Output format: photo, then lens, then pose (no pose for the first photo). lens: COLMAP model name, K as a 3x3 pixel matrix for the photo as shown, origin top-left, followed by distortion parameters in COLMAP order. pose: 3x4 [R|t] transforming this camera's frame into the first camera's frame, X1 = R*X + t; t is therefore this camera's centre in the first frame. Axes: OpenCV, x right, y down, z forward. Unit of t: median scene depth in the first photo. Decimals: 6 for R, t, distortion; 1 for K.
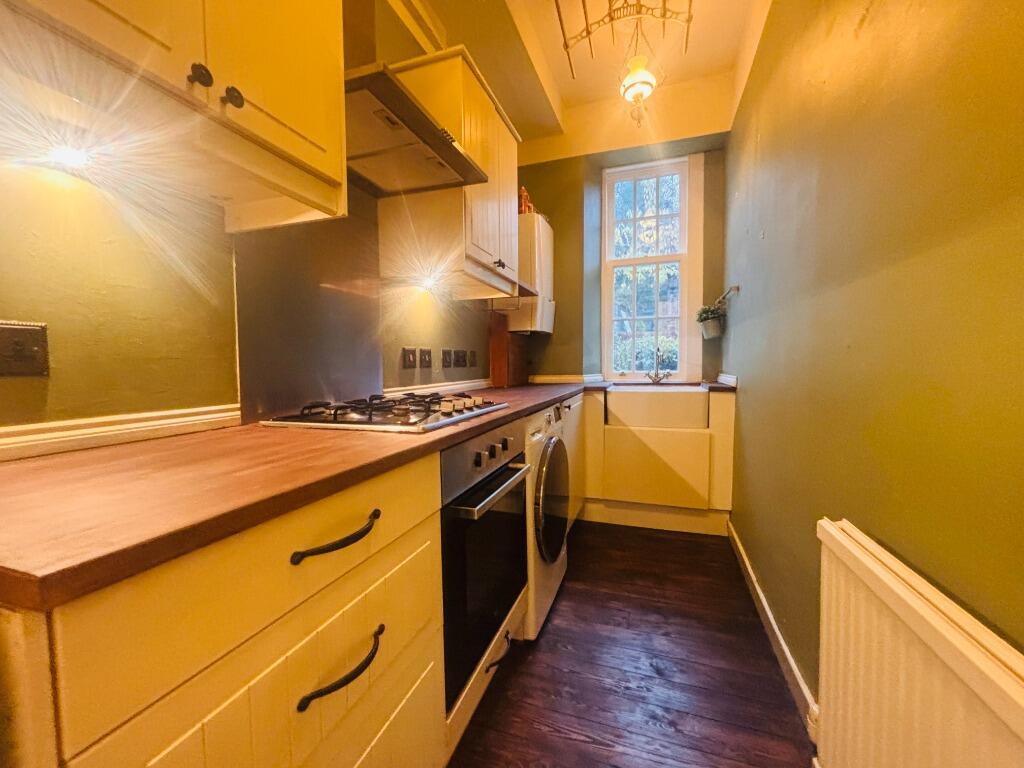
lens RADIAL K [[413.8, 0, 512.8], [0, 413.8, 381.5], [0, 0, 1]] dist [-0.001950, -0.000439]
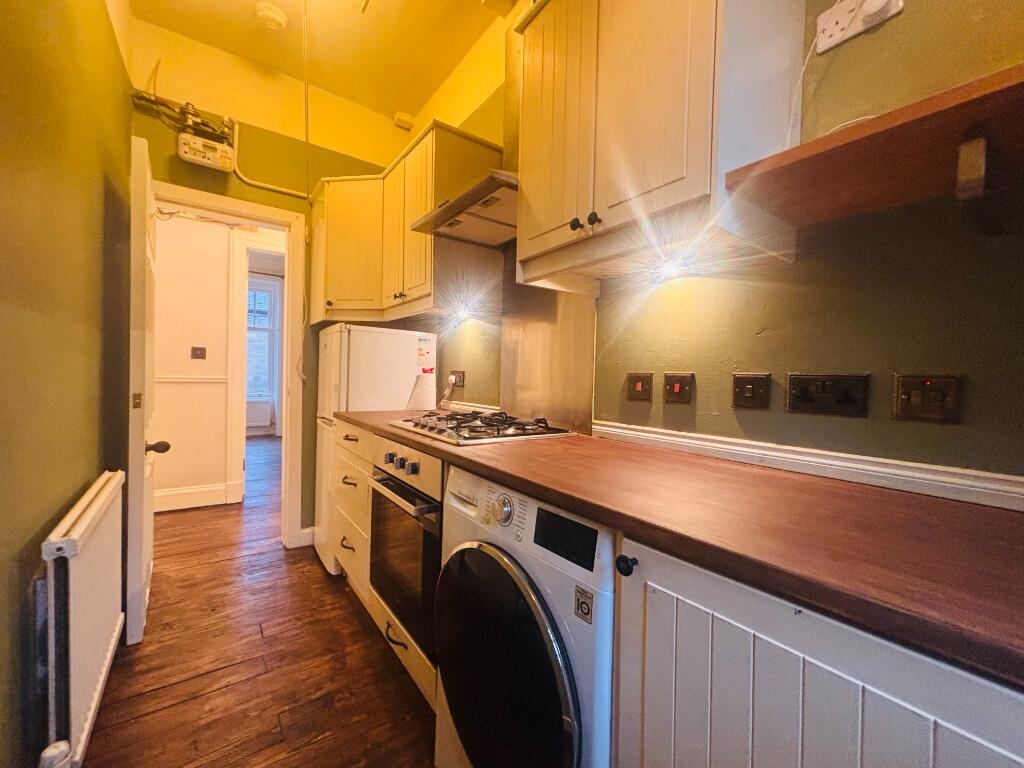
lens RADIAL K [[413.8, 0, 512.8], [0, 413.8, 381.5], [0, 0, 1]] dist [-0.001950, -0.000439]
pose [[-0.570190, 0.010585, -0.821444, 0.482351], [-0.052093, 0.997439, 0.049012, -0.091534], [0.819859, 0.070737, -0.568178, 1.247306]]
